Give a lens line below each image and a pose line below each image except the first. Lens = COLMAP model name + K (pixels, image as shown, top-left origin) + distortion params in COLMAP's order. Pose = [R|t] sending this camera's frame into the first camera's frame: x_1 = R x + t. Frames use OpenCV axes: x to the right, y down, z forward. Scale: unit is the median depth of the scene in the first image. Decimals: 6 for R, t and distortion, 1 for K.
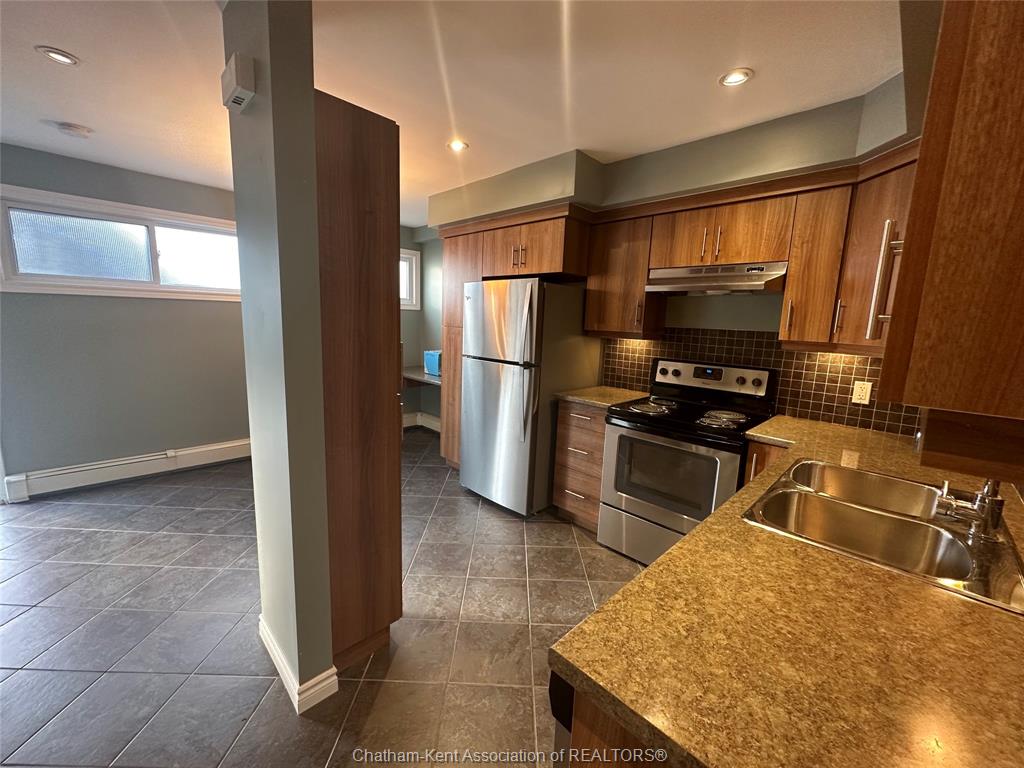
lens RADIAL K [[410.0, 0, 513.1], [0, 410.0, 383.3], [0, 0, 1]] dist [0.001790, -0.000623]
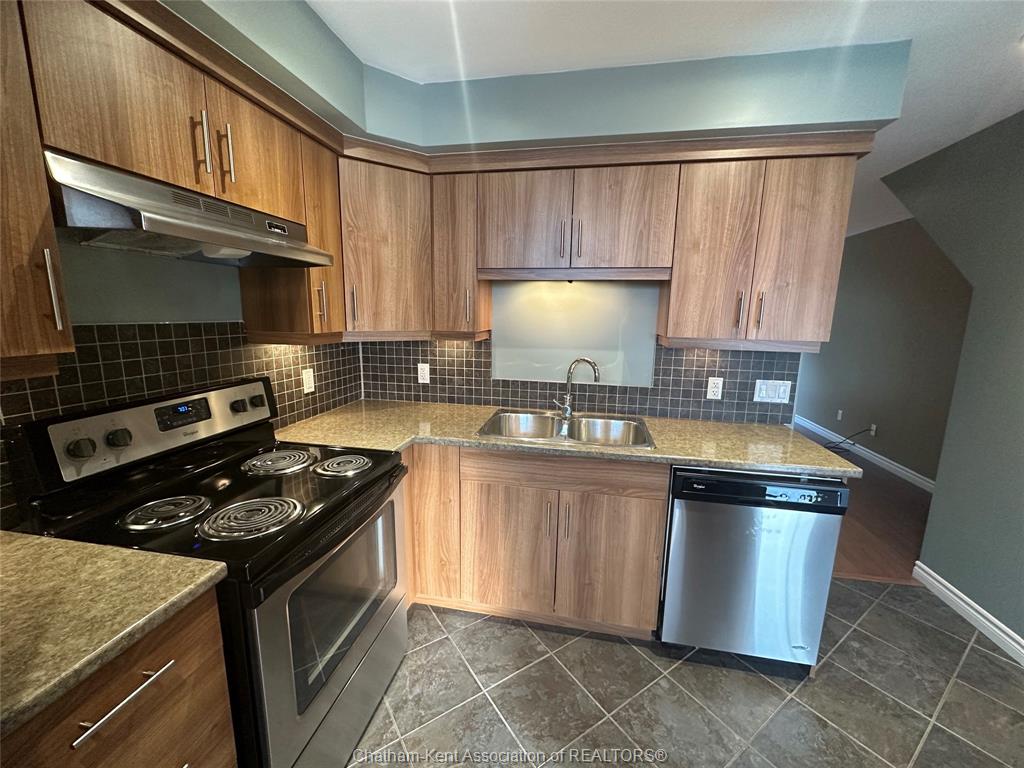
lens RADIAL K [[410.0, 0, 510.8], [0, 410.0, 383.0], [0, 0, 1]] dist [0.001790, -0.000623]
pose [[-0.554072, -0.189555, 0.810601, -0.170880], [0.090805, 0.954159, 0.285194, -0.195339], [-0.827502, 0.231625, -0.511460, 1.075713]]
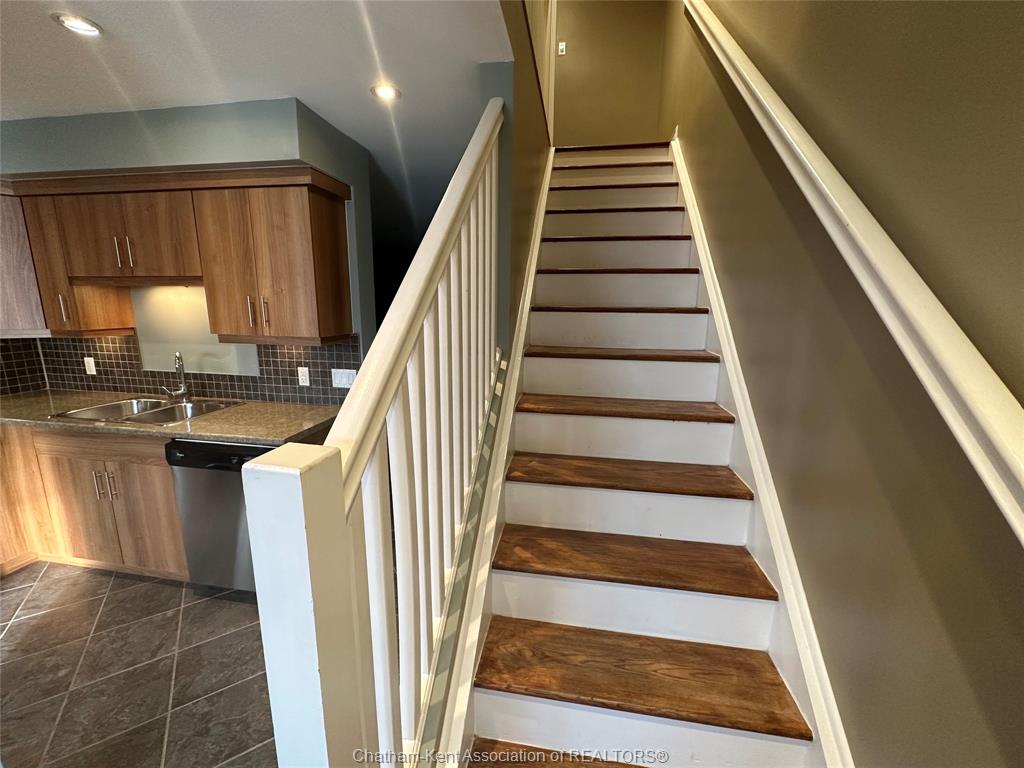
lens RADIAL K [[410.0, 0, 509.6], [0, 410.0, 384.0], [0, 0, 1]] dist [0.001790, -0.000623]
pose [[-0.570120, -0.202961, 0.796097, -0.893343], [0.094419, 0.946397, 0.308897, -0.143254], [-0.816118, 0.251275, -0.520397, 0.322026]]
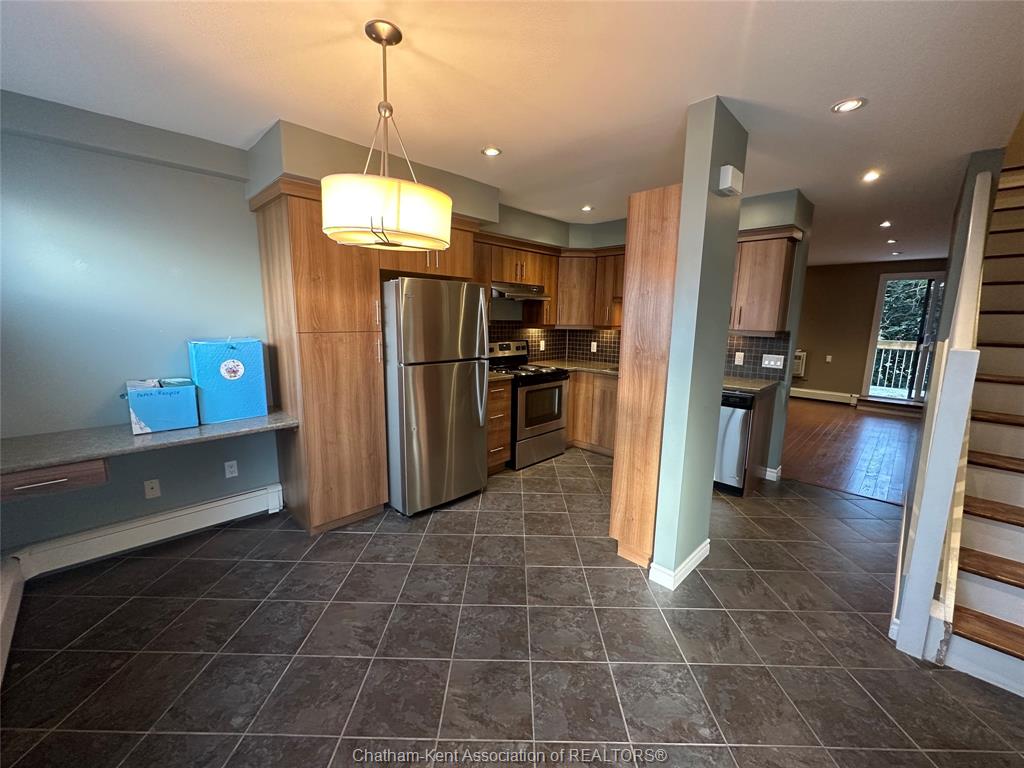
lens RADIAL K [[410.0, 0, 512.5], [0, 410.0, 382.7], [0, 0, 1]] dist [0.001790, -0.000623]
pose [[0.001271, -0.199204, 0.979957, -1.376604], [0.139177, 0.970456, 0.197092, -0.241024], [-0.990267, 0.136137, 0.028958, 1.102888]]
